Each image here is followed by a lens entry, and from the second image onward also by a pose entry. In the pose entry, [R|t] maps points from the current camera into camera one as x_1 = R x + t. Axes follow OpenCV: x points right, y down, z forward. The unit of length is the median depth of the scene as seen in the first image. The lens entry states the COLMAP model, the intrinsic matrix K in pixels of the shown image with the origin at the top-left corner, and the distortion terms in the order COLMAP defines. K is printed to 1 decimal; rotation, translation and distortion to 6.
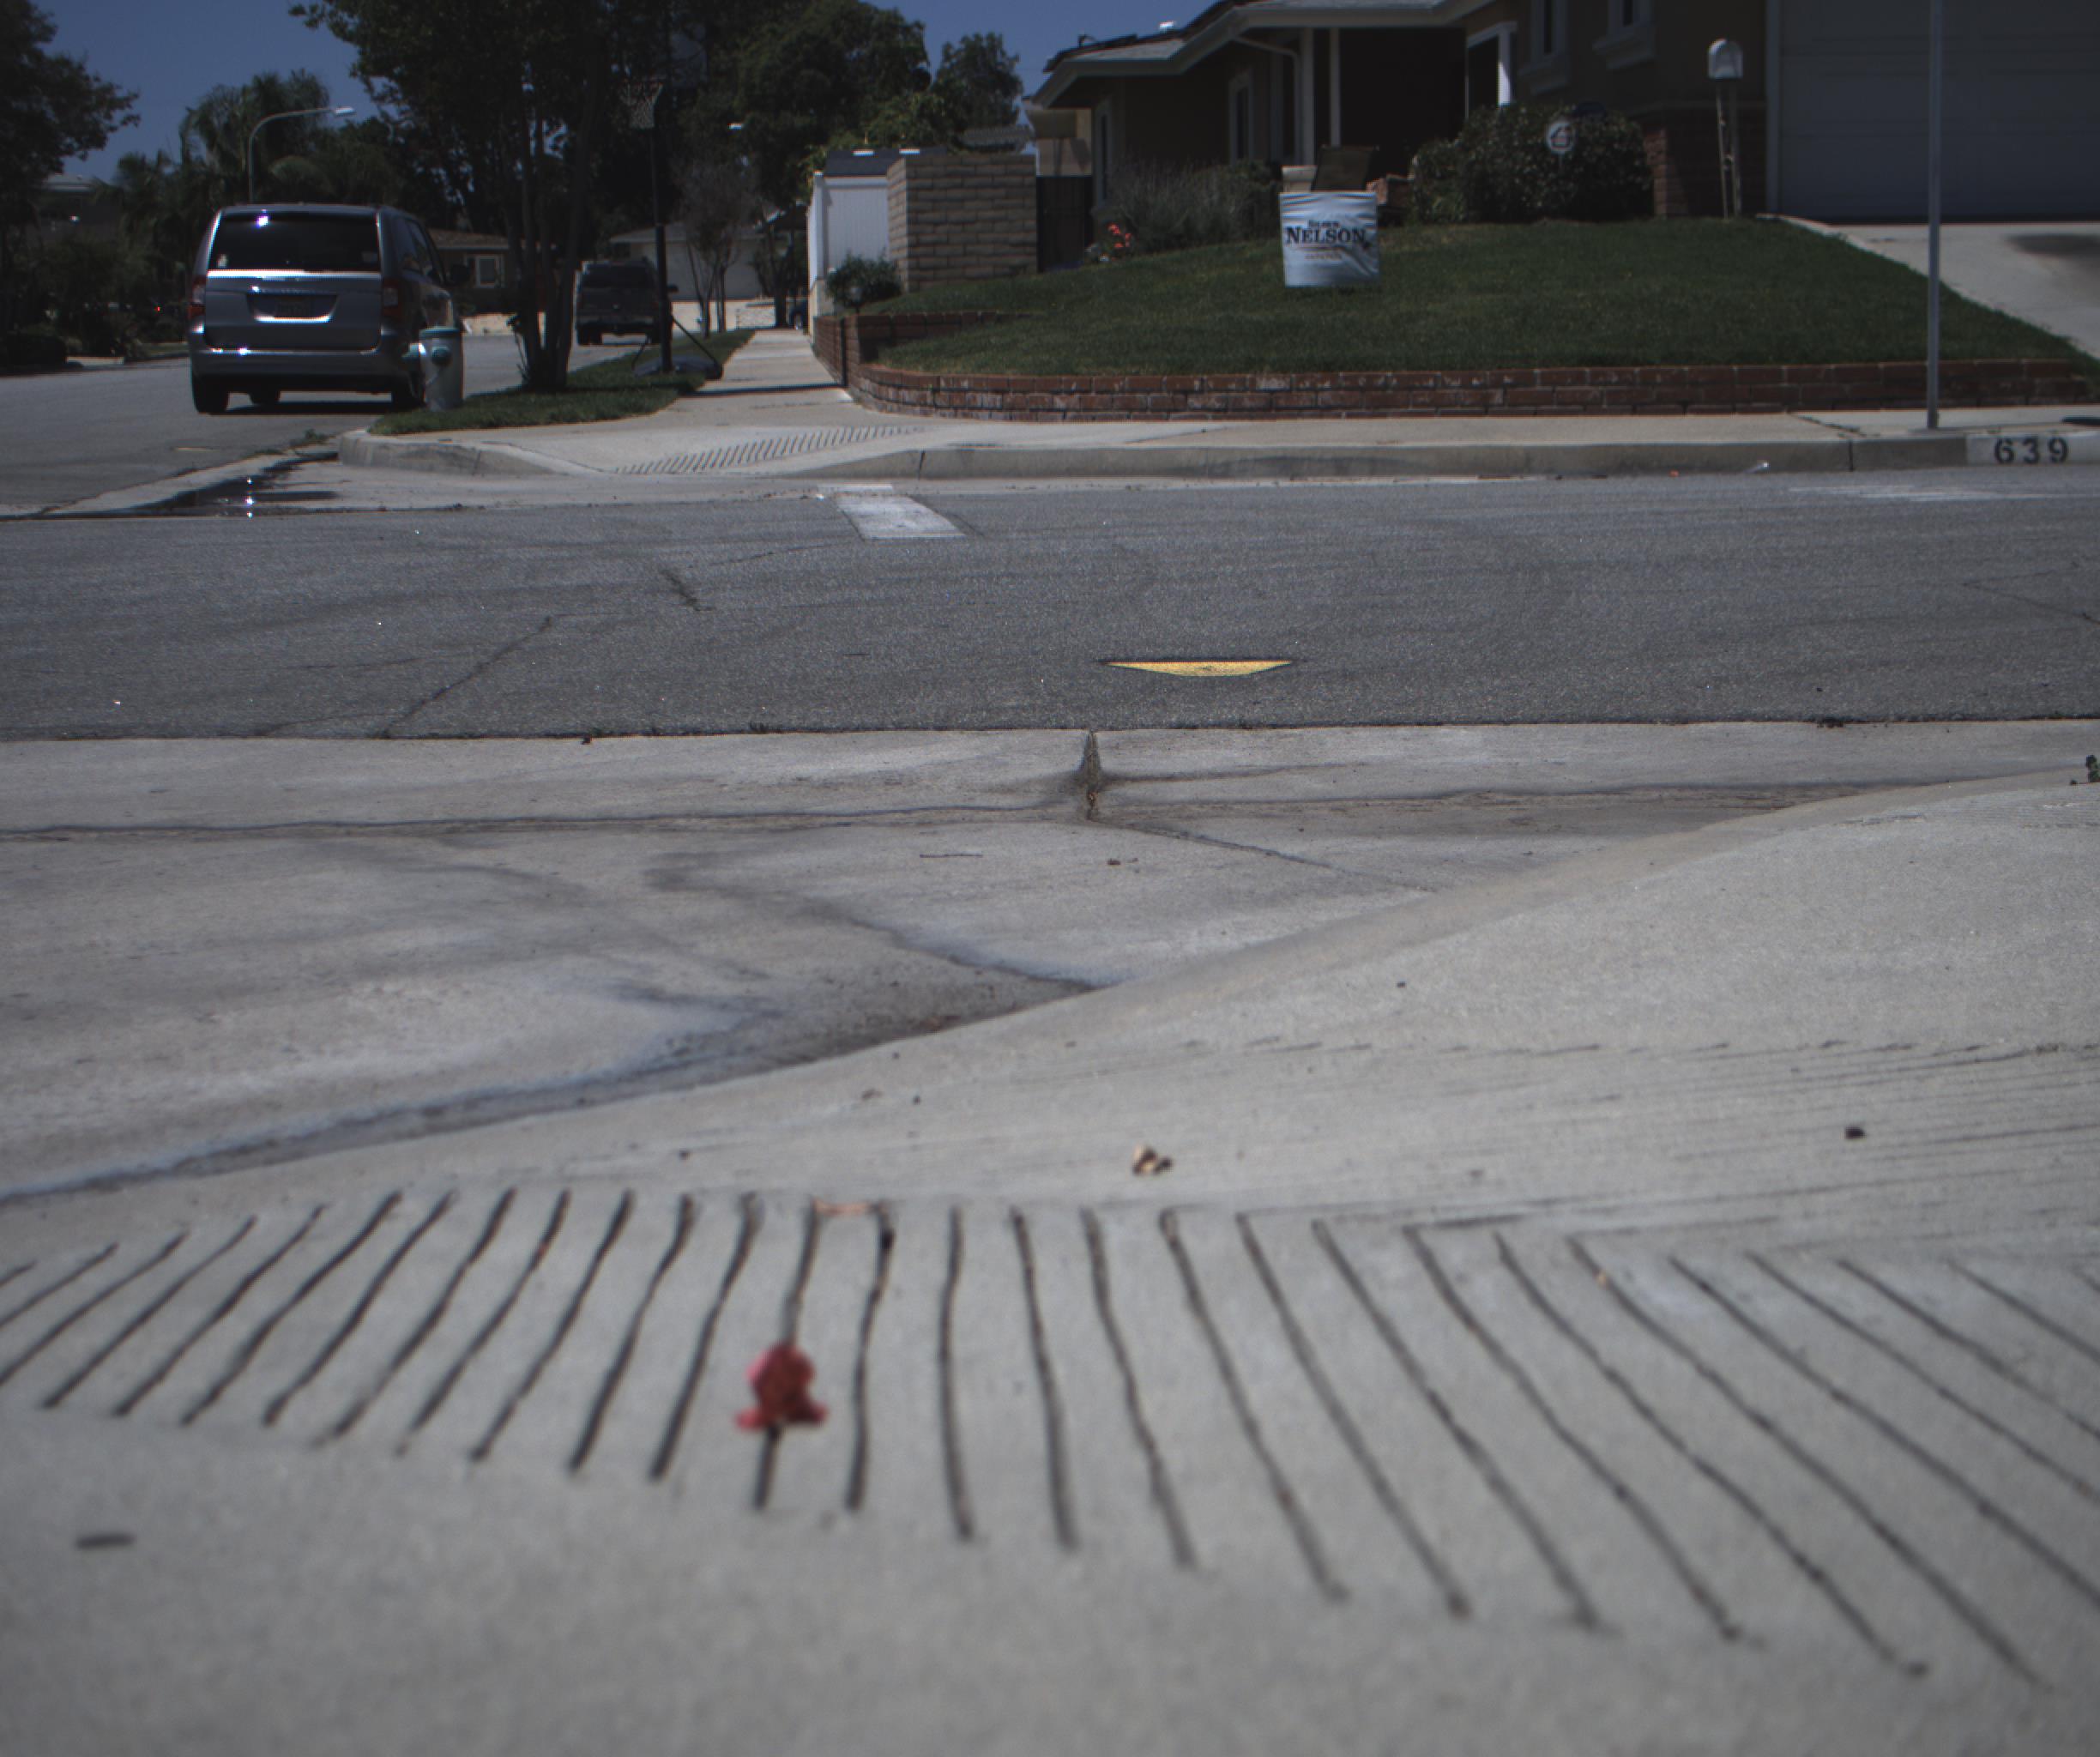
lens RADIAL K [[3904.5, 0, 1022.7], [0, 3904.5, 845.0], [0, 0, 1]] dist [-0.179094, 0.930713]
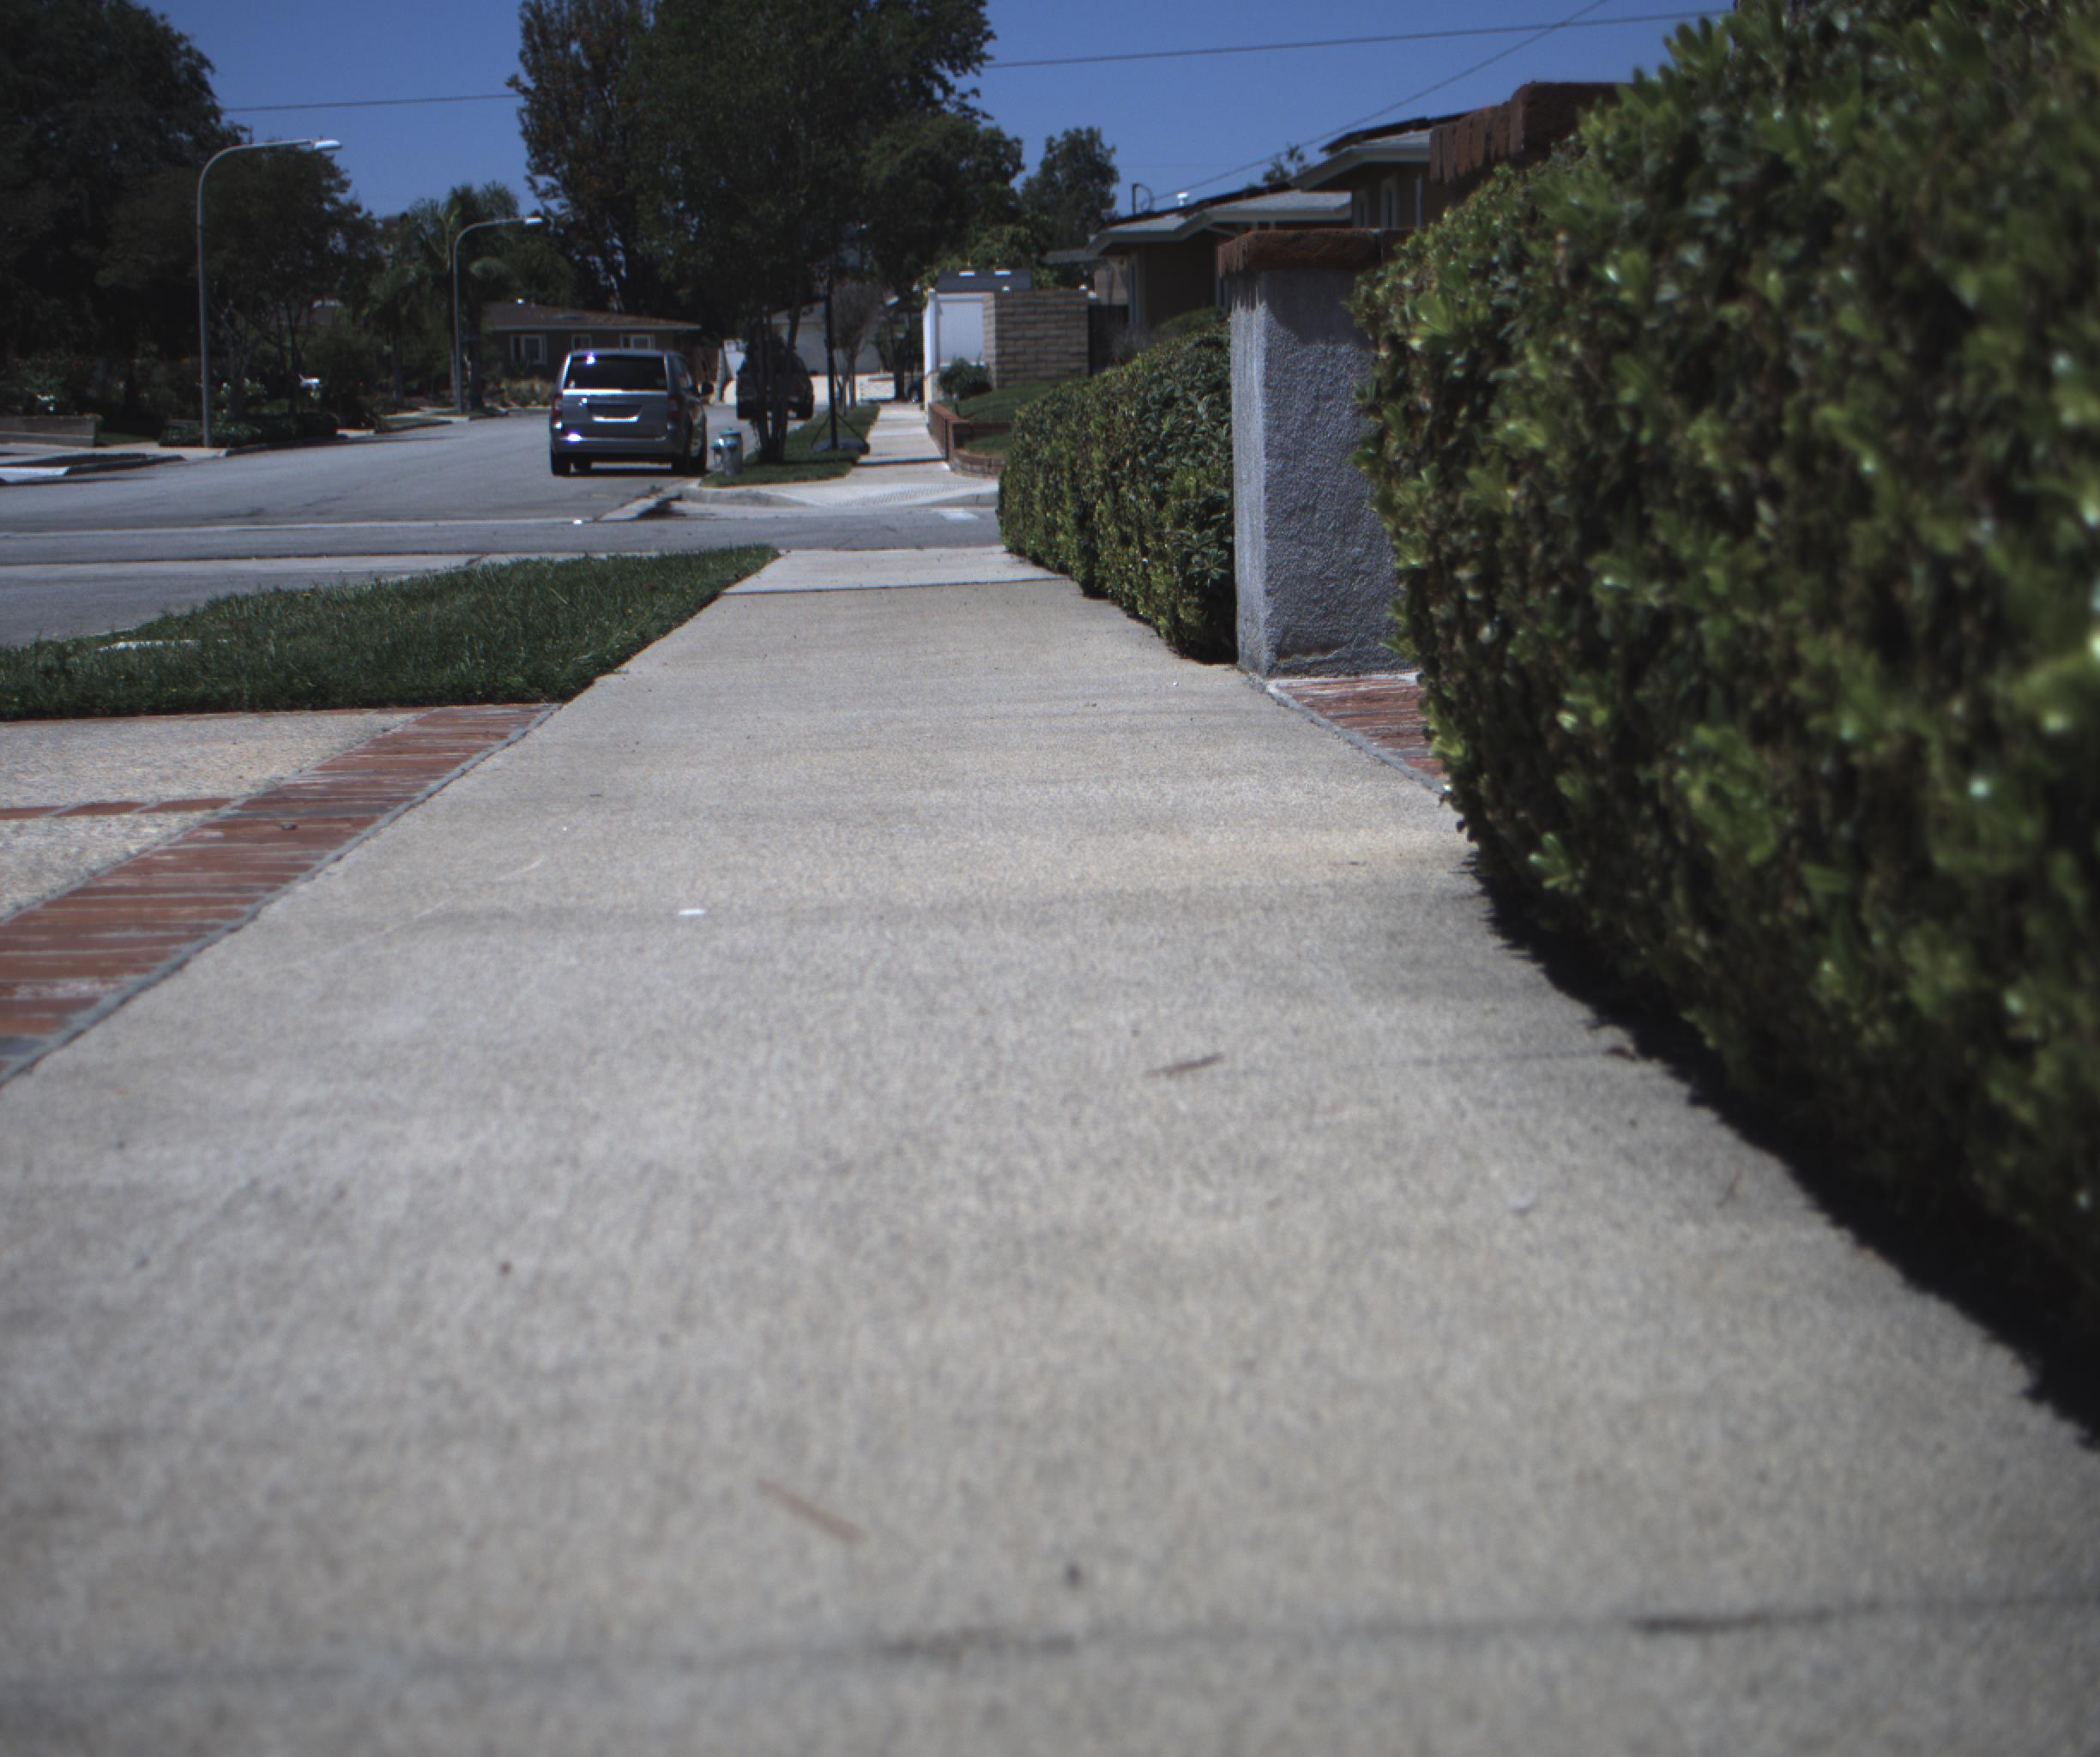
lens RADIAL K [[3904.5, 0, 1022.7], [0, 3904.5, 845.0], [0, 0, 1]] dist [-0.179094, 0.930713]
pose [[0.999578, 0.001660, -0.028990, 0.034603], [-0.002102, 0.999882, -0.015238, 0.071218], [0.028962, 0.015292, 0.999464, -0.652733]]
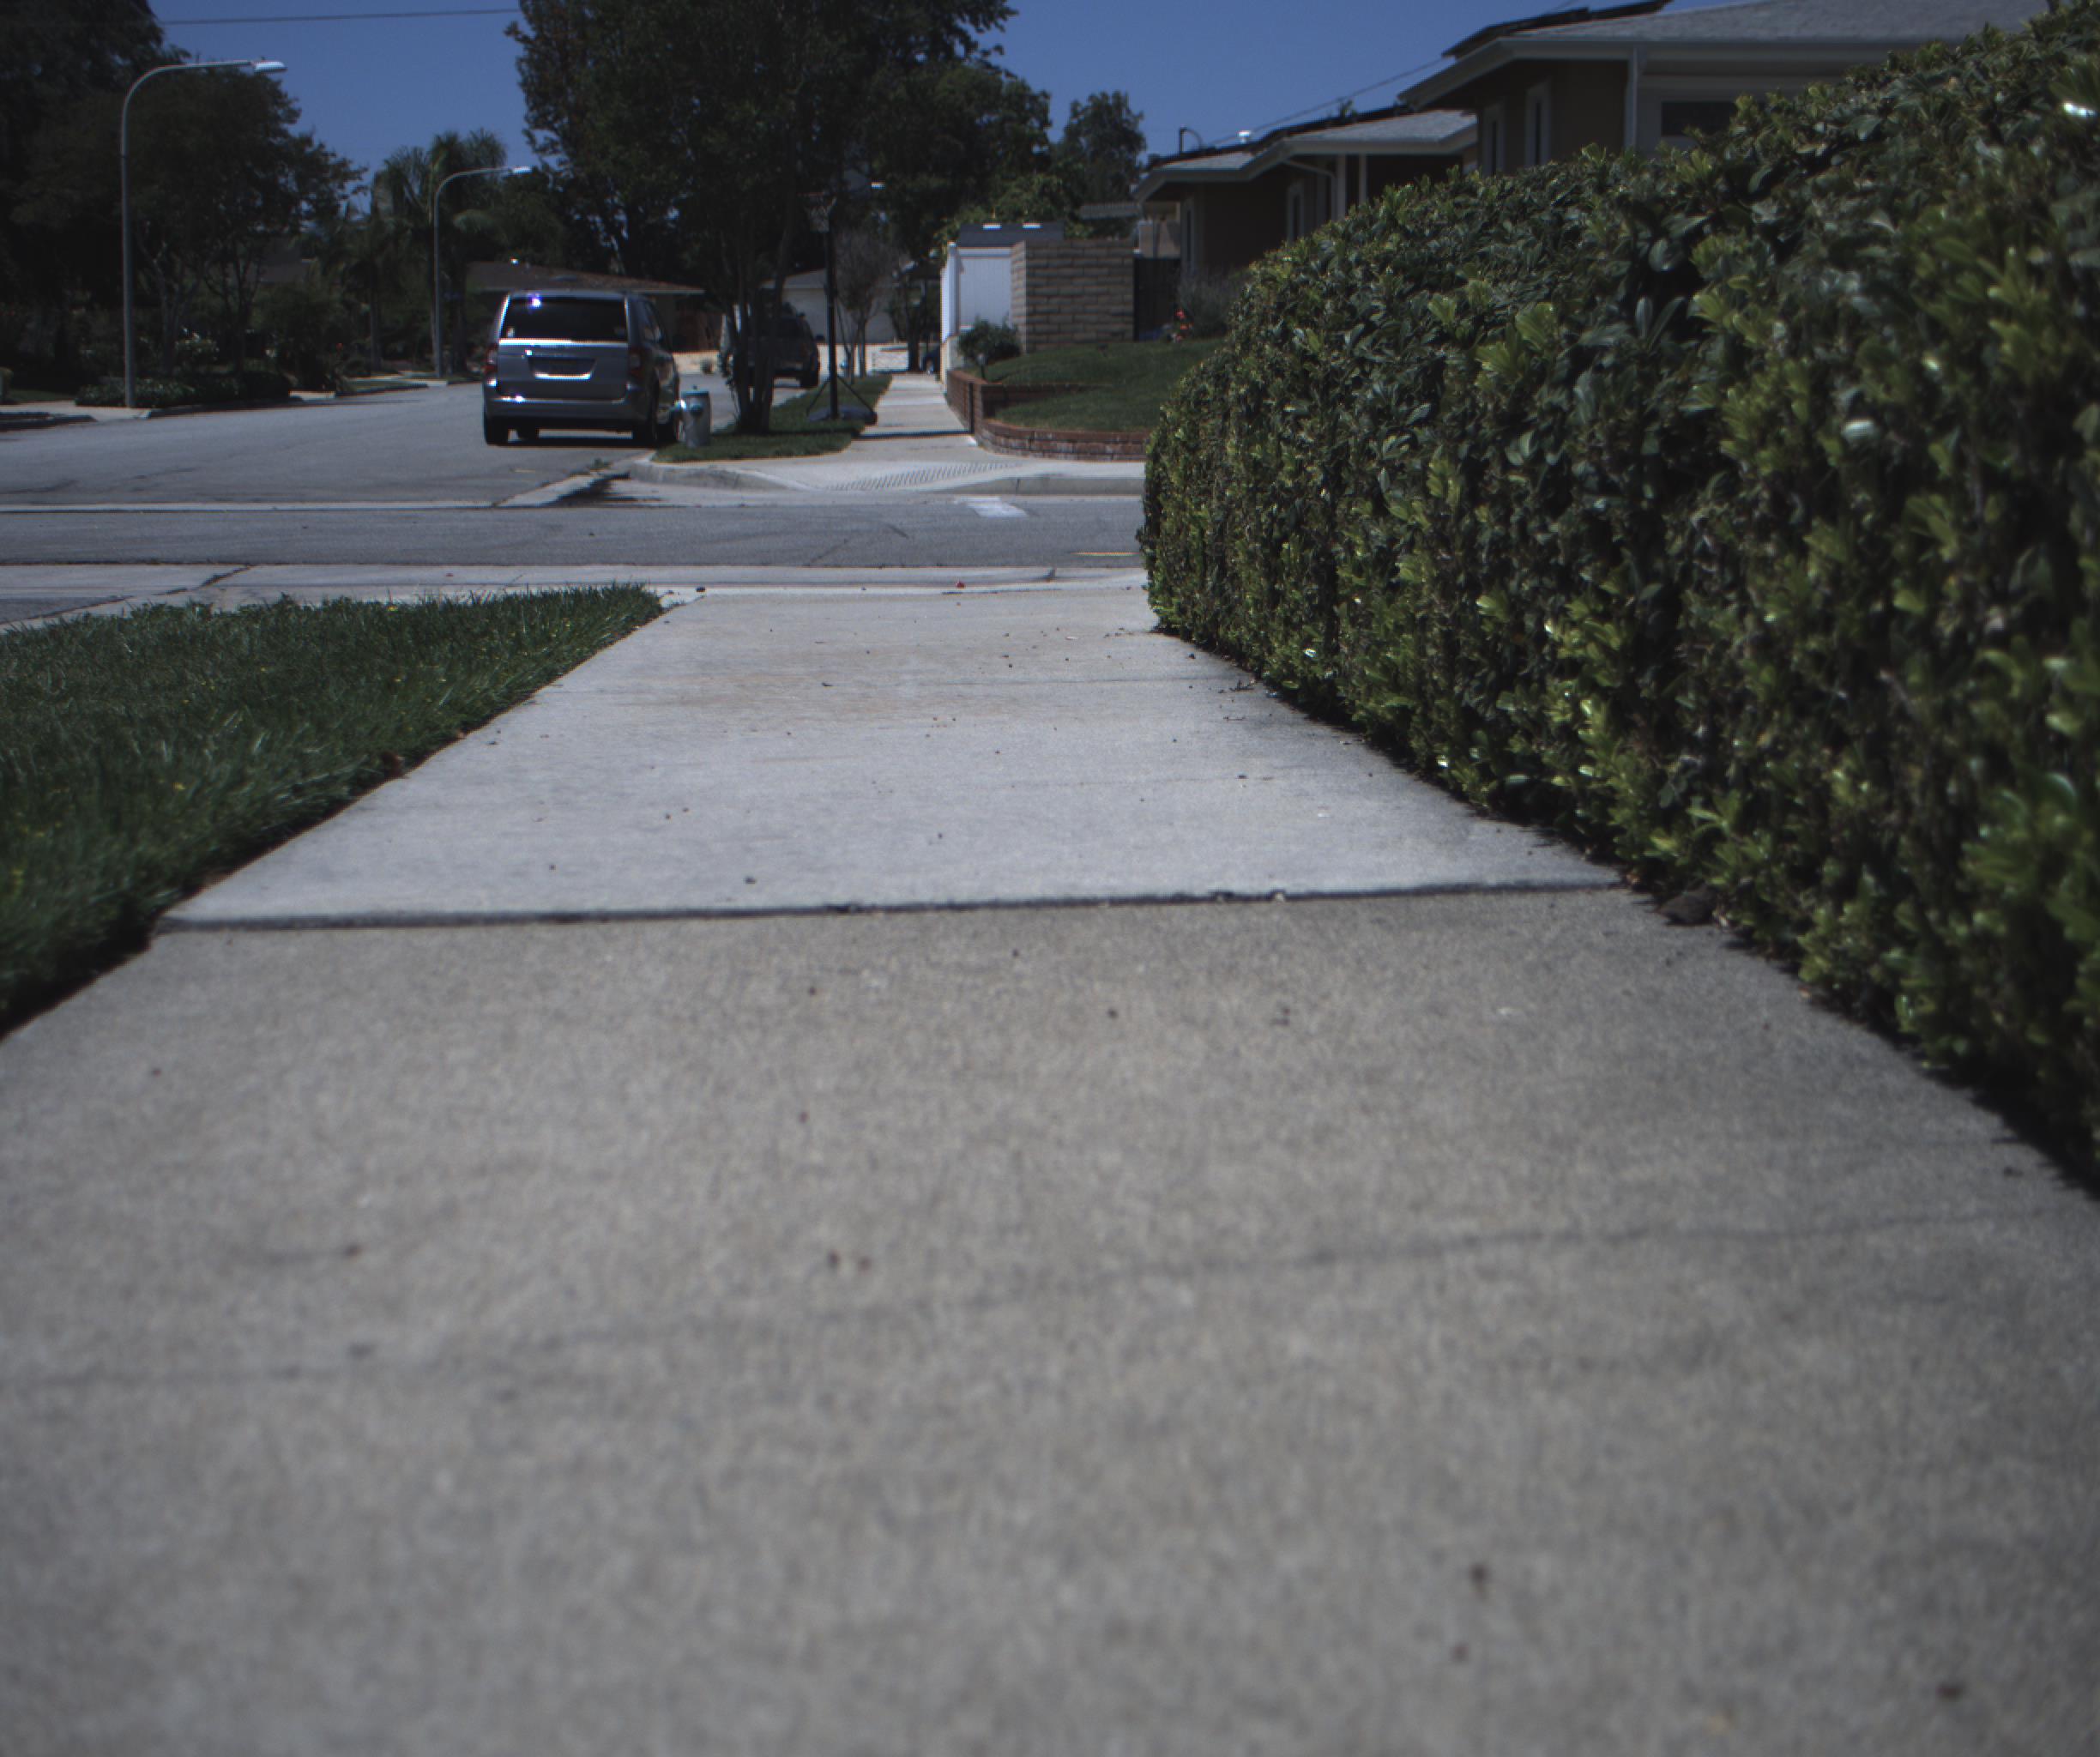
lens RADIAL K [[3904.5, 0, 1022.7], [0, 3904.5, 845.0], [0, 0, 1]] dist [-0.179094, 0.930713]
pose [[0.999366, 0.018125, -0.030630, 0.015490], [-0.018431, 0.999783, -0.009747, 0.036915], [0.030446, 0.010306, 0.999483, -0.339280]]
